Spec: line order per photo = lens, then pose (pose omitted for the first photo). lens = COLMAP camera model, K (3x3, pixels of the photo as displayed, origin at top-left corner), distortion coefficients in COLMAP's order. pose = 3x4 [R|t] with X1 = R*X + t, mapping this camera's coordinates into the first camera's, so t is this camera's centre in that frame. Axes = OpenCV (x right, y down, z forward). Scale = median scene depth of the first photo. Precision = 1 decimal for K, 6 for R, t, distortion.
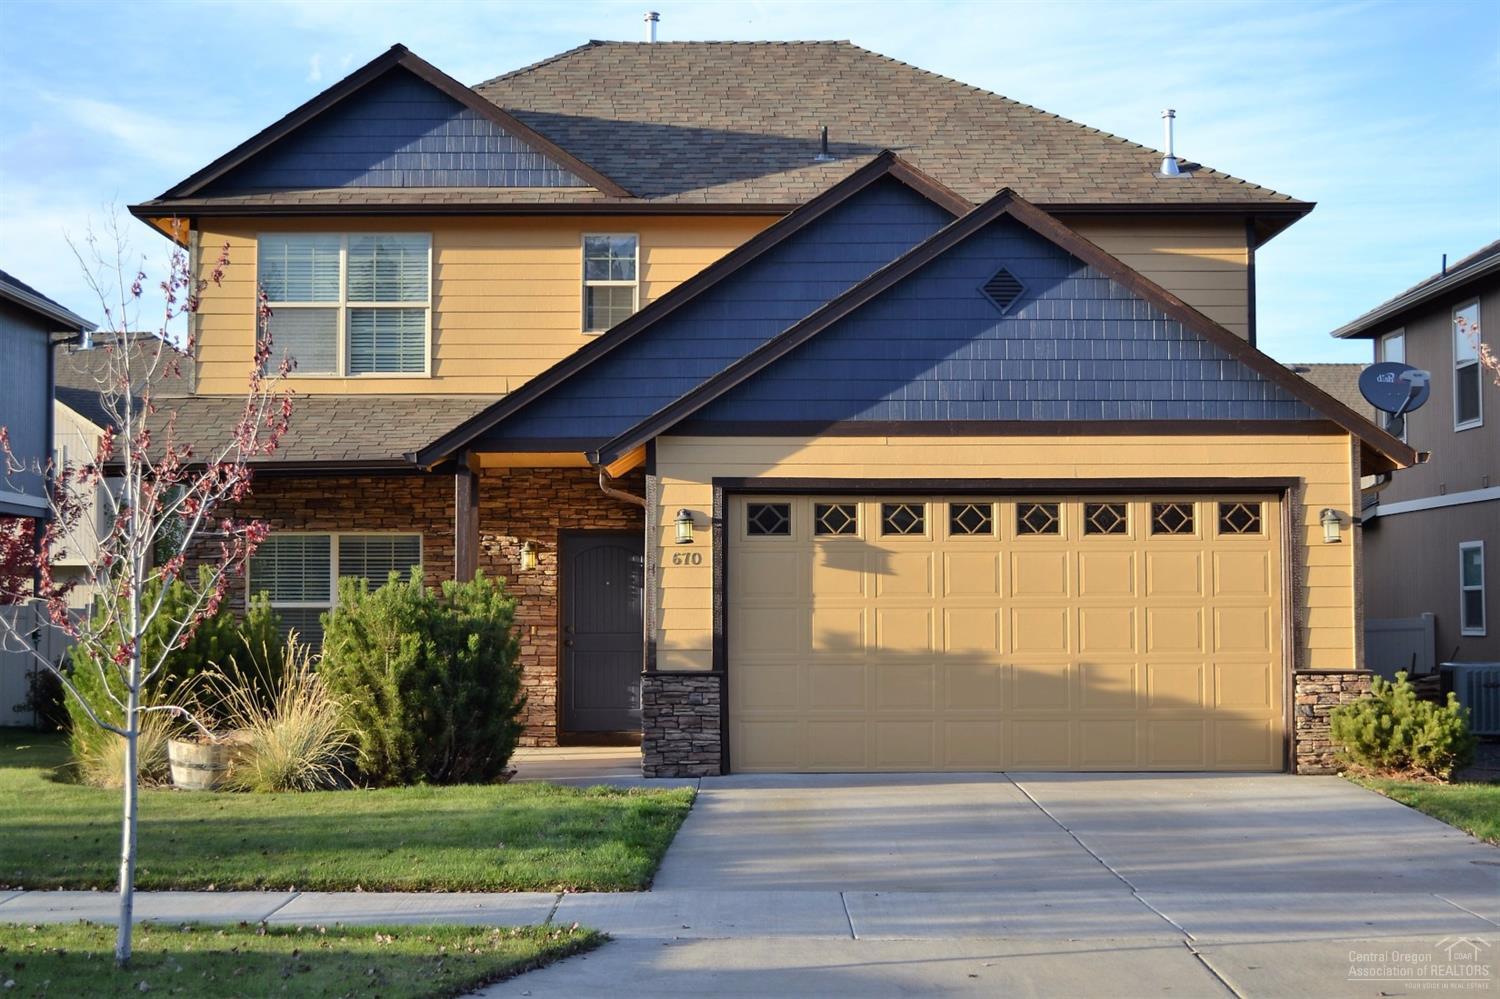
lens RADIAL K [[2091.7, 0, 750.0], [0, 2091.7, 499.5], [0, 0, 1]] dist [-0.001759, -0.030075]
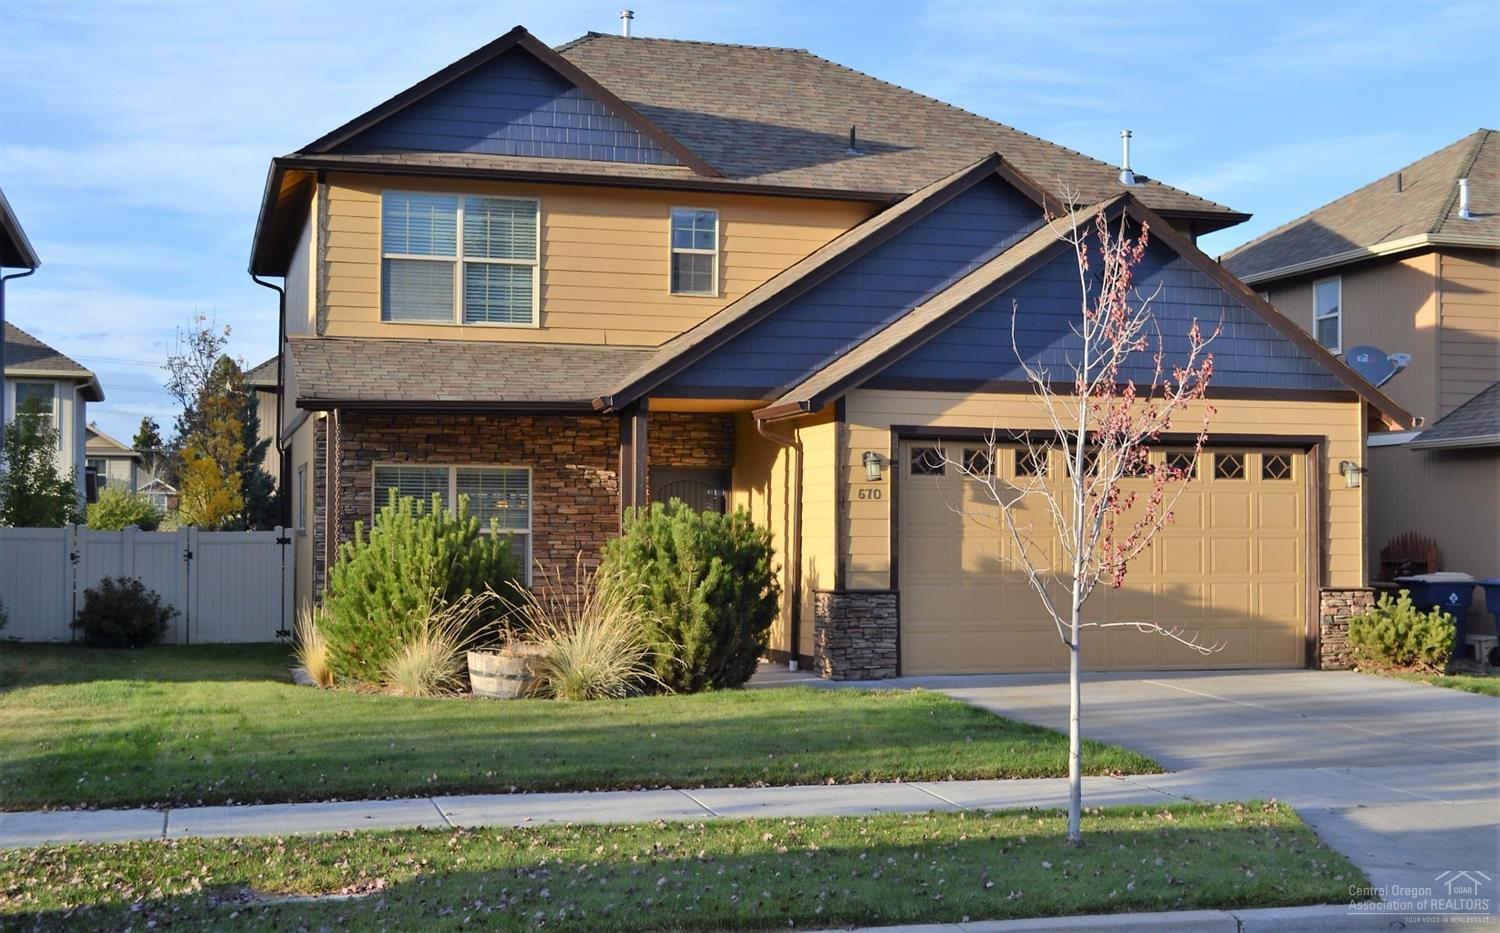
lens RADIAL K [[1806.8, 0, 750.0], [0, 1806.8, 494.3], [0, 0, 1]] dist [-0.008150, 0.012937]
pose [[0.963434, 0.012331, 0.267661, -0.353973], [-0.020543, 0.999400, 0.027901, 0.001578], [-0.267157, -0.032380, 0.963109, 0.041738]]
